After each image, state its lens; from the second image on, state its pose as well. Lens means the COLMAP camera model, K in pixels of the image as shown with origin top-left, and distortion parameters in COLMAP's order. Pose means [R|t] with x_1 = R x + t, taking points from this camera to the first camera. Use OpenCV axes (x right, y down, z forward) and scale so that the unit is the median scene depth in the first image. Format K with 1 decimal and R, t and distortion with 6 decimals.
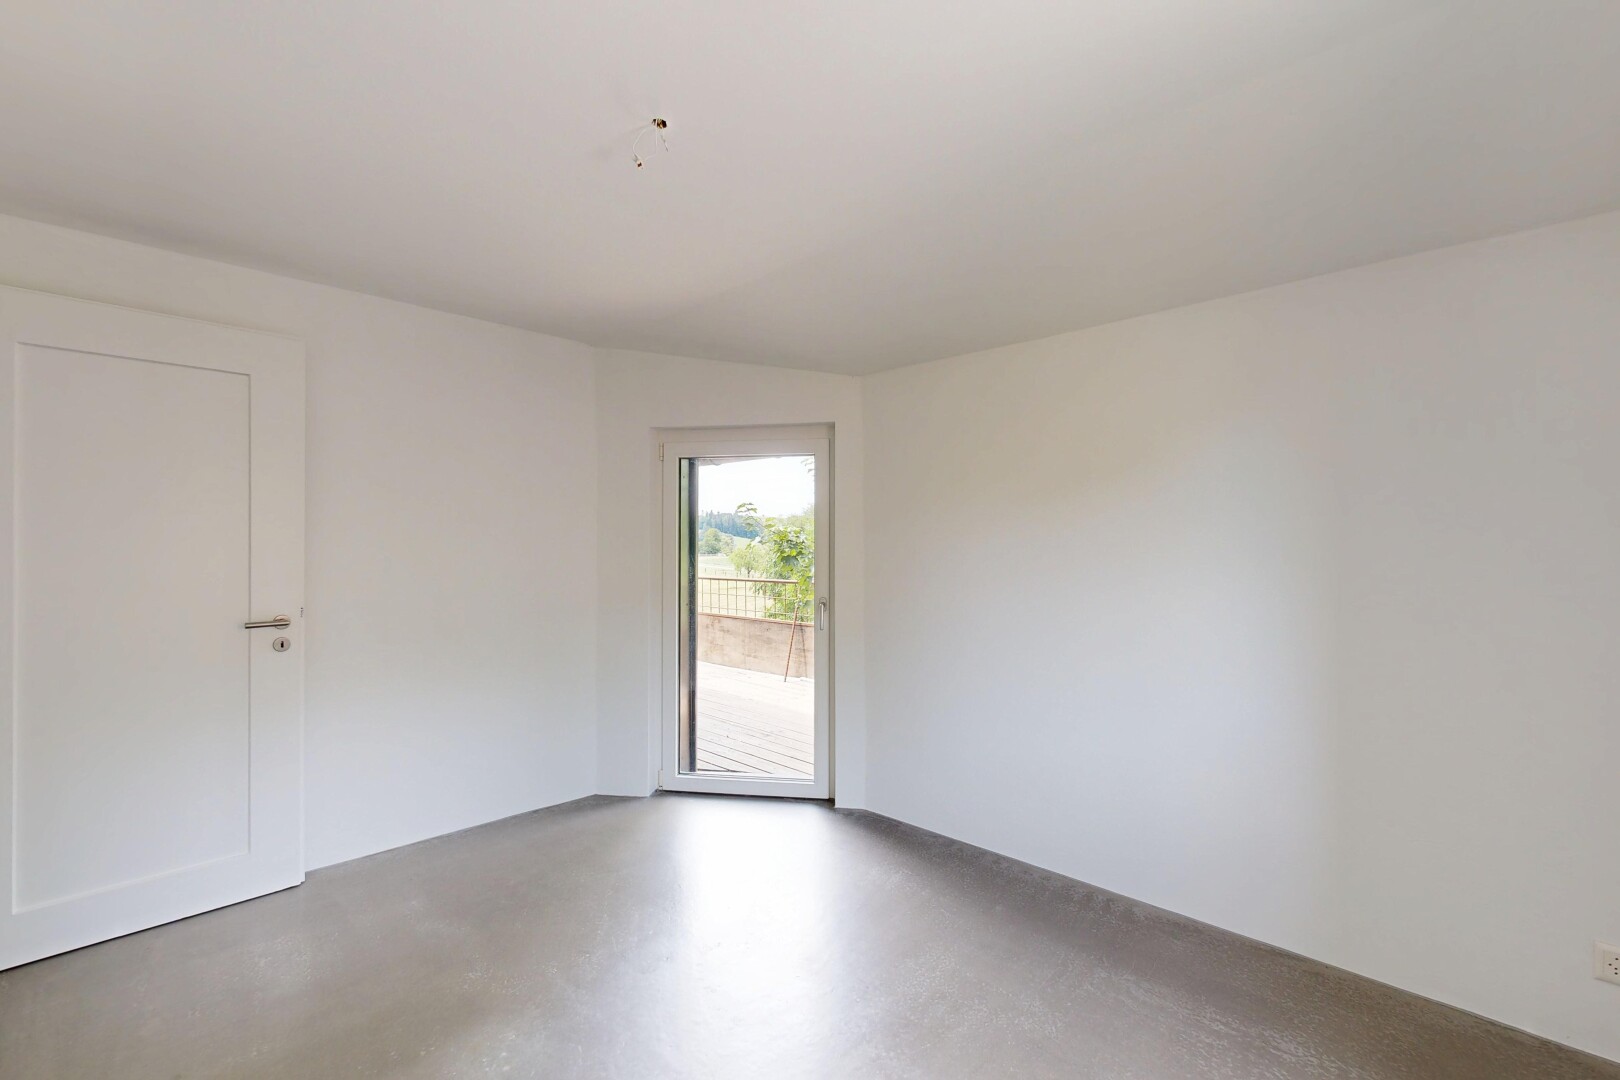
lens RADIAL K [[707.3, 0, 813.2], [0, 707.3, 545.3], [0, 0, 1]] dist [0.000378, -0.000023]
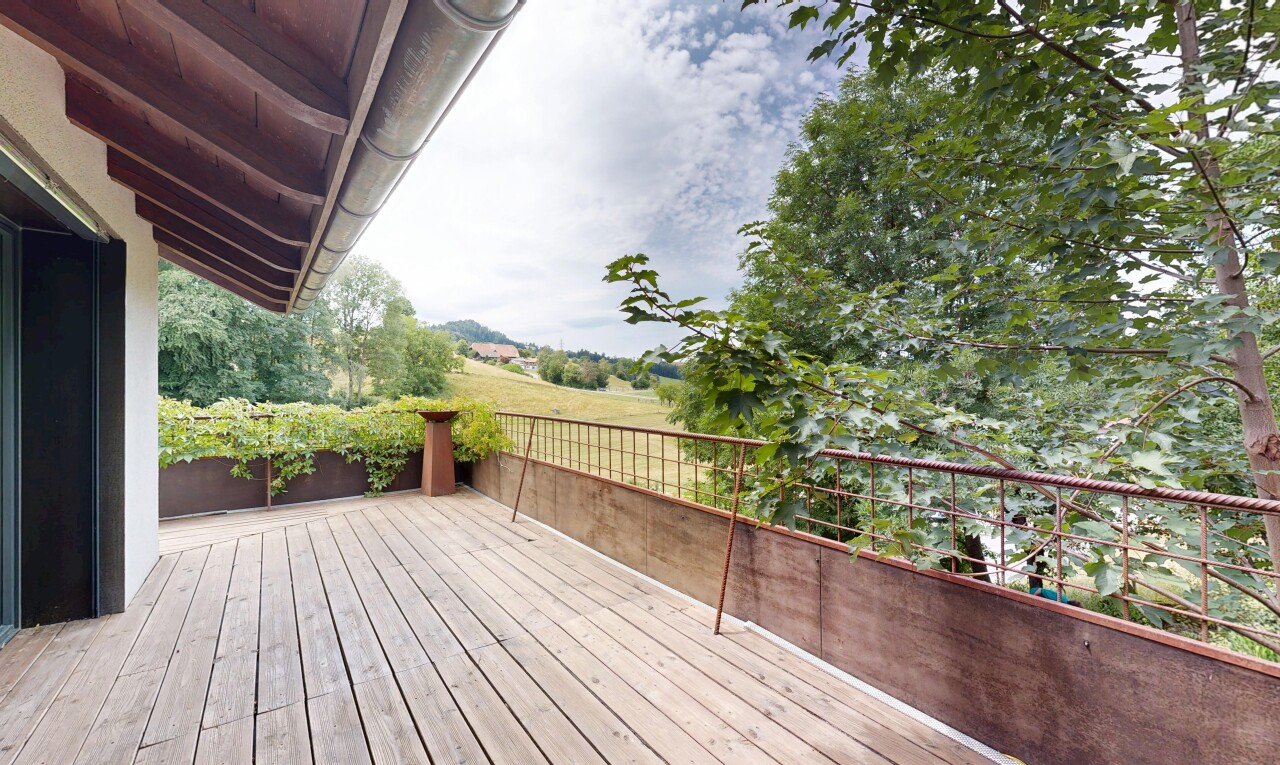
lens RADIAL K [[493.9, 0, 649.2], [0, 493.9, 384.0], [0, 0, 1]] dist [0.002081, 0.000126]
pose [[0.991093, 0.000977, -0.133166, -0.037528], [-0.000602, 0.999996, 0.002849, 0.007899], [0.133168, -0.002744, 0.991090, 0.577469]]
